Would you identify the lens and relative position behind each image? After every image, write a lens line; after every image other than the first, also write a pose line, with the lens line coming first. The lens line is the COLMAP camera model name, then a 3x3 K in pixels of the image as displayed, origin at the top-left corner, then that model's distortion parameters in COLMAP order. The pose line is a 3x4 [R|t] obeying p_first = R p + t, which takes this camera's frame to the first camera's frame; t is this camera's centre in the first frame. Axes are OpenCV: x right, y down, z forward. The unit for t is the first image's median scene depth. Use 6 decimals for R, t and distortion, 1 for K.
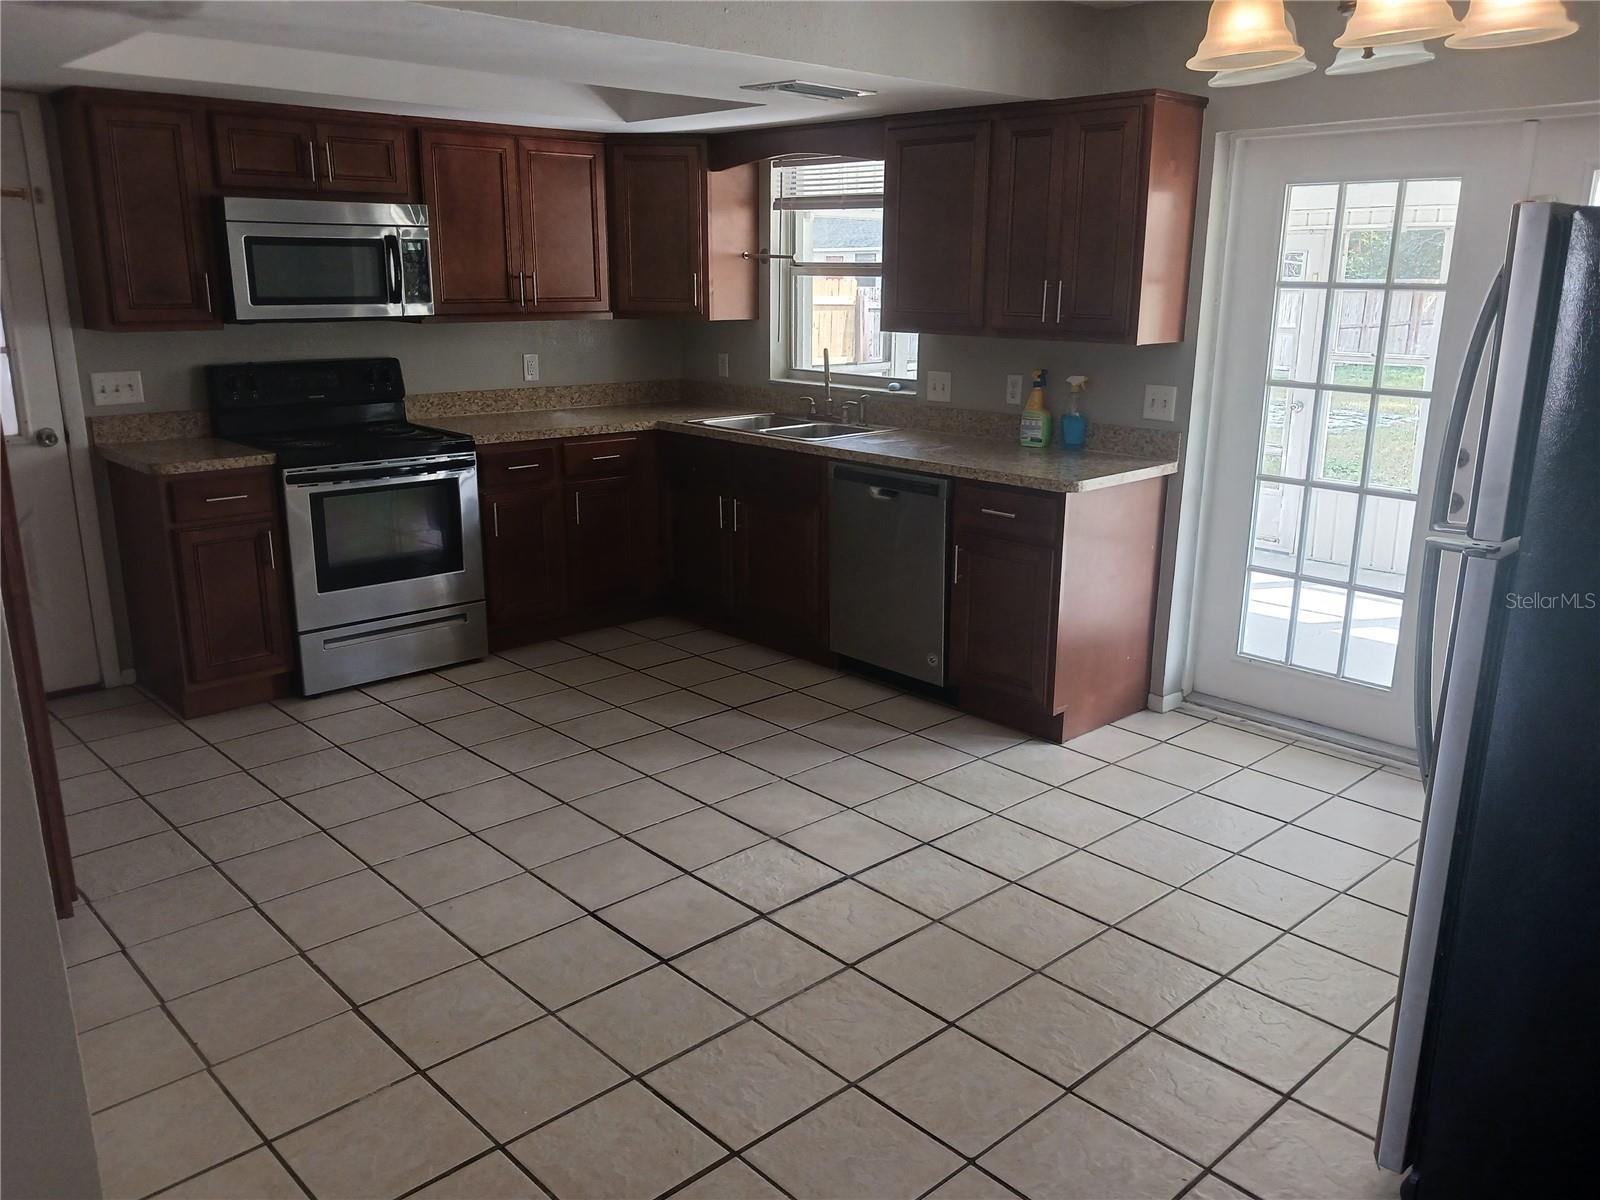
lens RADIAL K [[1244.9, 0, 805.3], [0, 1244.9, 583.7], [0, 0, 1]] dist [0.014000, -0.025457]
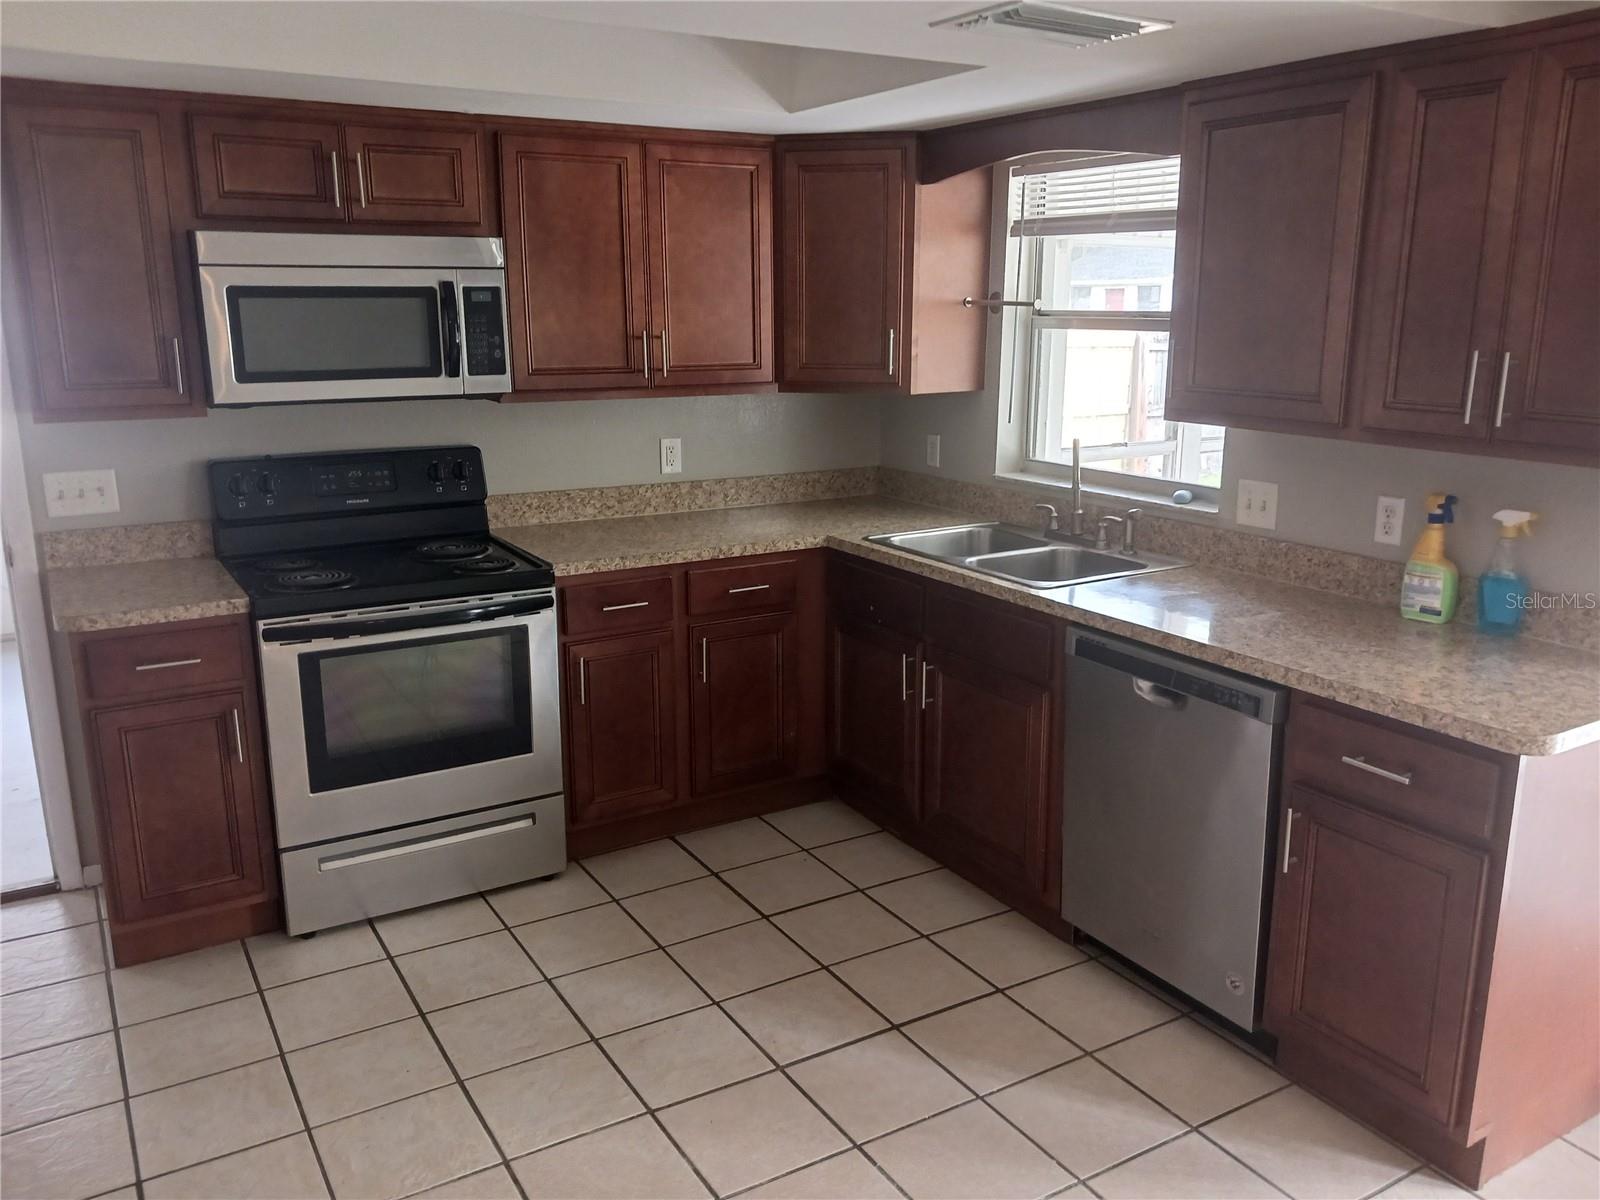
lens RADIAL K [[1264.3, 0, 772.4], [0, 1264.3, 600.7], [0, 0, 1]] dist [0.105196, -0.236061]
pose [[0.974170, 0.043557, -0.221574, 0.014020], [-0.047994, 0.998740, -0.014677, -0.092496], [0.220655, 0.024932, 0.975033, 0.323655]]
